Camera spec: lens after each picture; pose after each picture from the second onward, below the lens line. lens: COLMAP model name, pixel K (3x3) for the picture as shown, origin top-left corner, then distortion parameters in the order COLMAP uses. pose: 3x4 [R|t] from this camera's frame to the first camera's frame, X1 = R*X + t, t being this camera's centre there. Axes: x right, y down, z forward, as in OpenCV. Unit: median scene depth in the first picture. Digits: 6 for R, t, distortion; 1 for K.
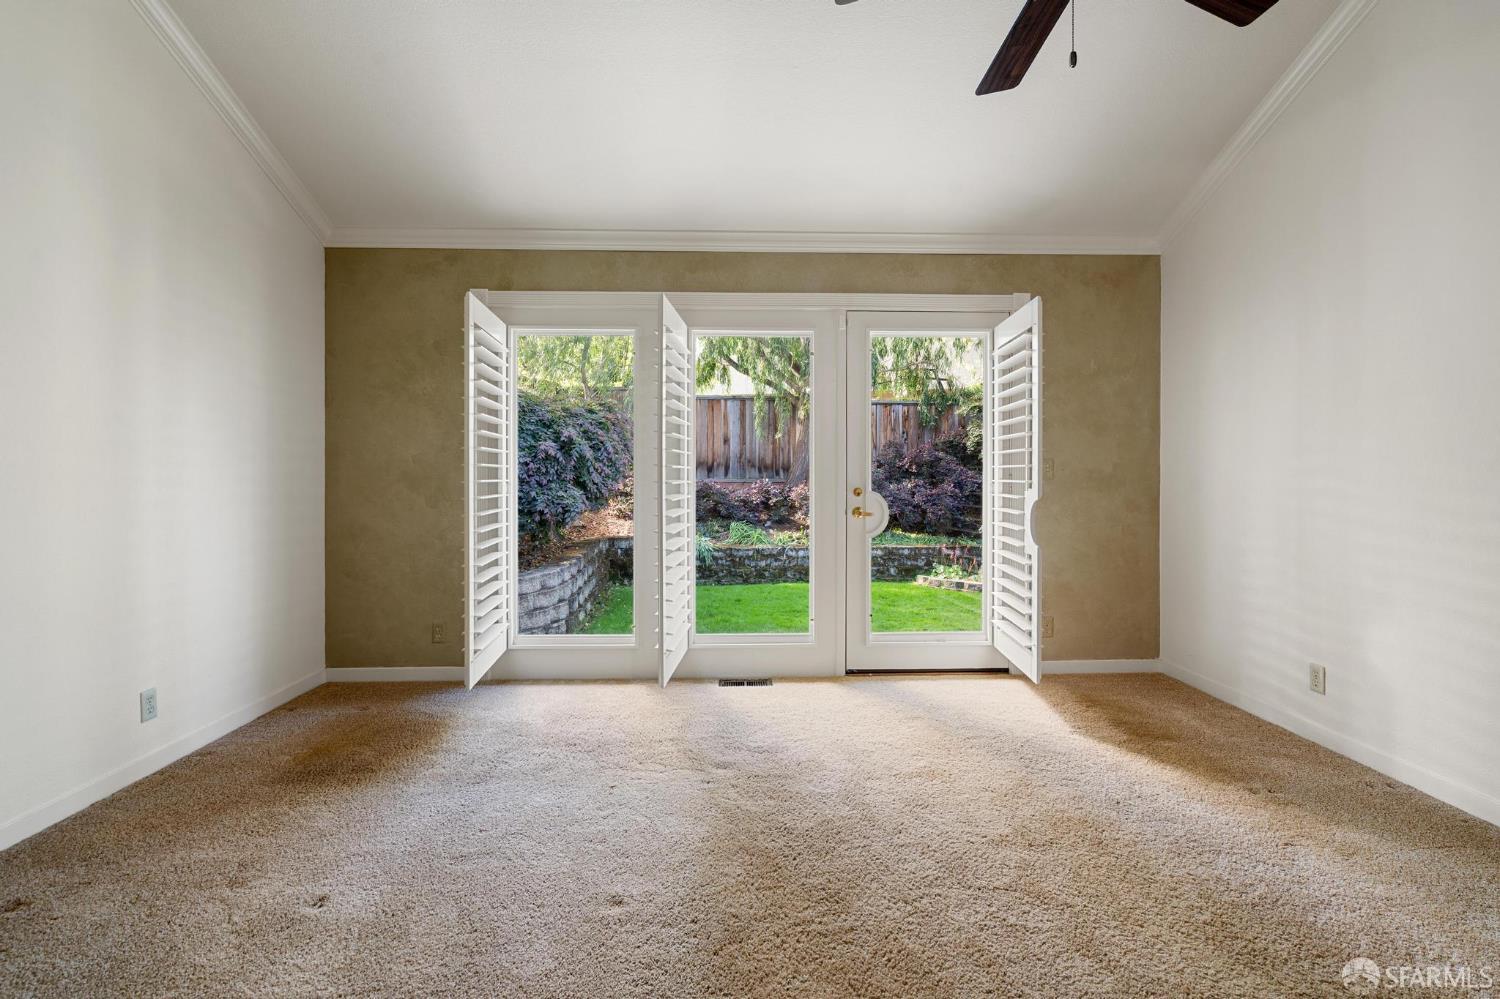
lens RADIAL K [[689.5, 0, 749.3], [0, 689.5, 477.6], [0, 0, 1]] dist [-0.000243, 0.000344]
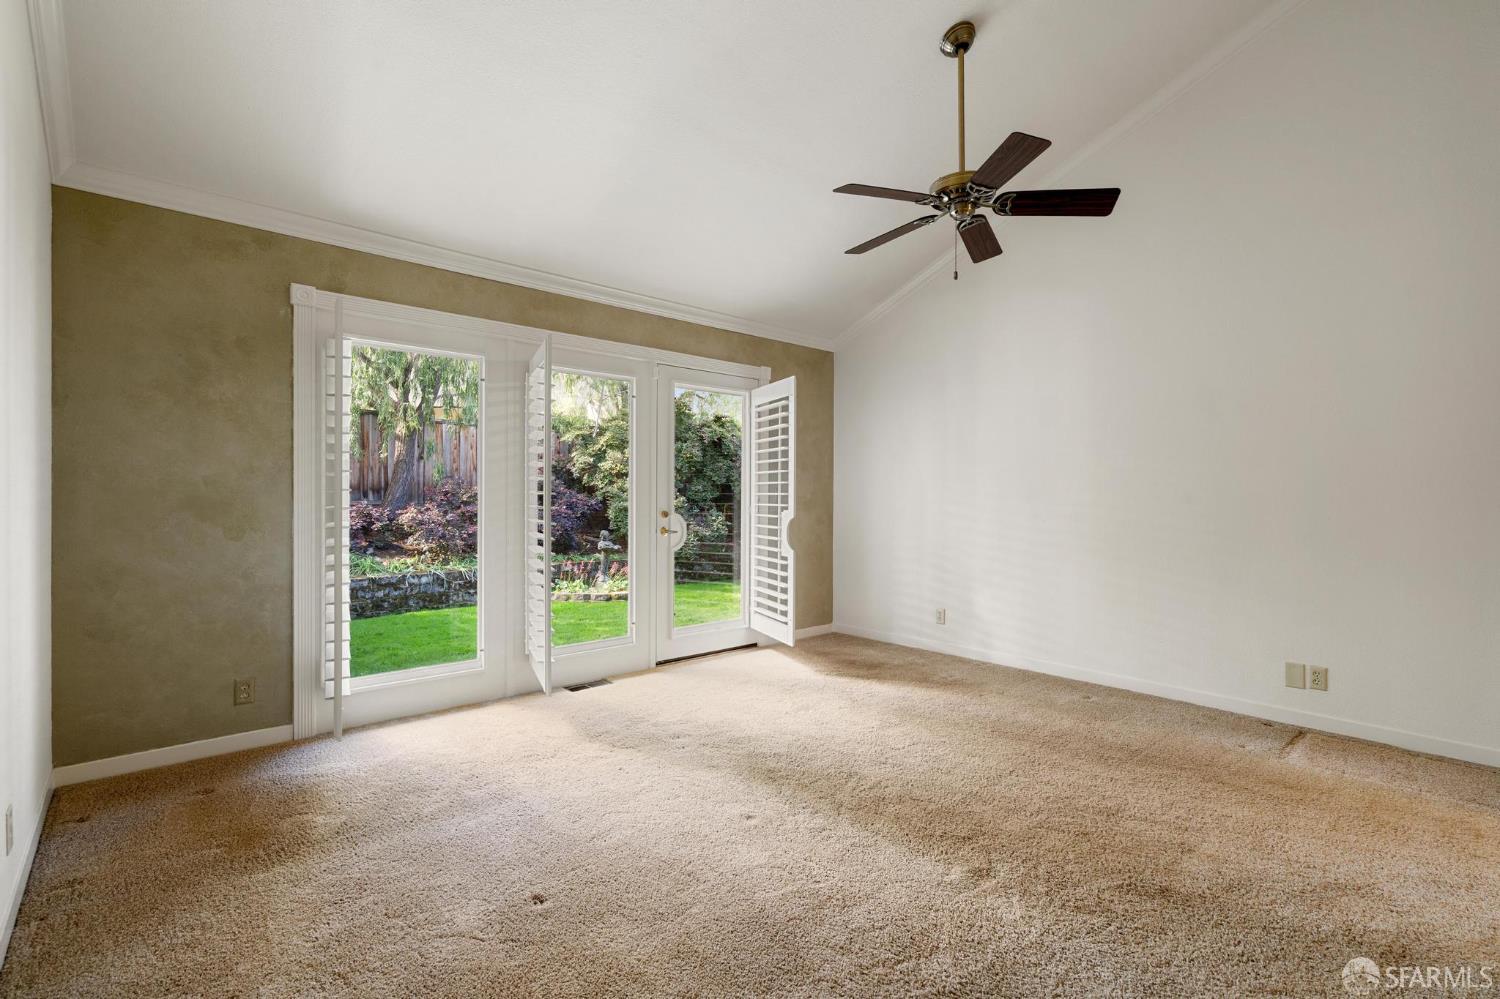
lens RADIAL K [[680.1, 0, 749.7], [0, 680.1, 503.4], [0, 0, 1]] dist [-0.000679, 0.000955]
pose [[0.764216, -0.002773, 0.644955, -0.502654], [-0.002150, 0.999974, 0.006846, -0.007173], [-0.644957, -0.006618, 0.764190, -0.013228]]
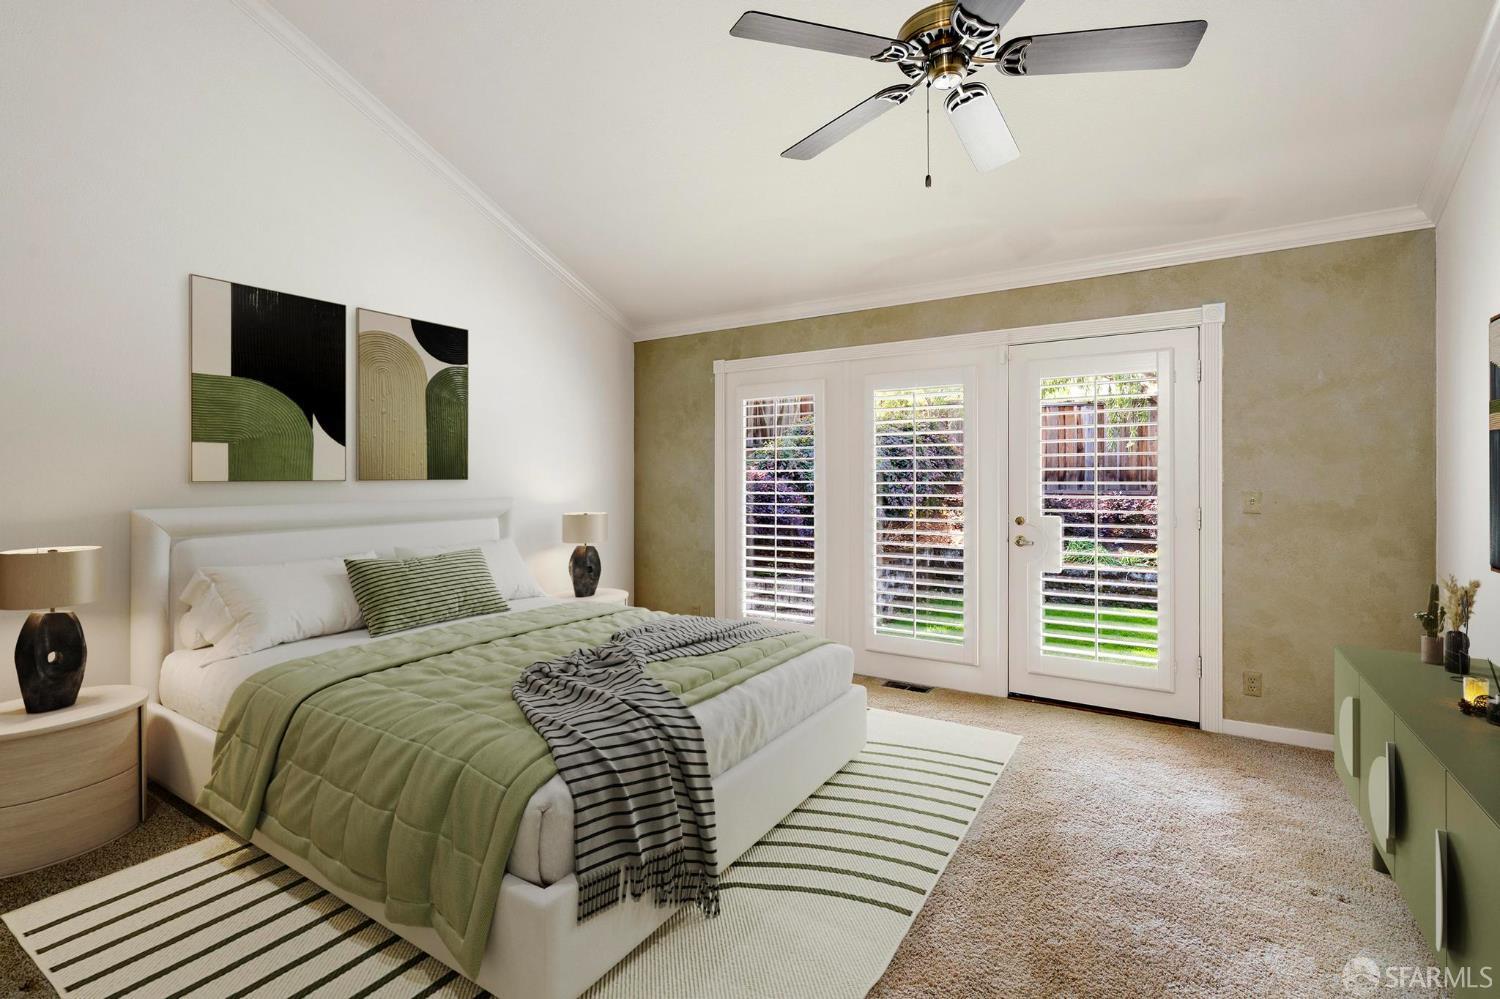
lens RADIAL K [[687.8, 0, 744.3], [0, 687.8, 473.2], [0, 0, 1]] dist [-0.001855, 0.000690]
pose [[0.824656, -0.005060, -0.565612, 0.397742], [-0.001972, 0.999928, -0.011820, -0.036930], [0.565631, 0.010863, 0.824587, -0.075342]]
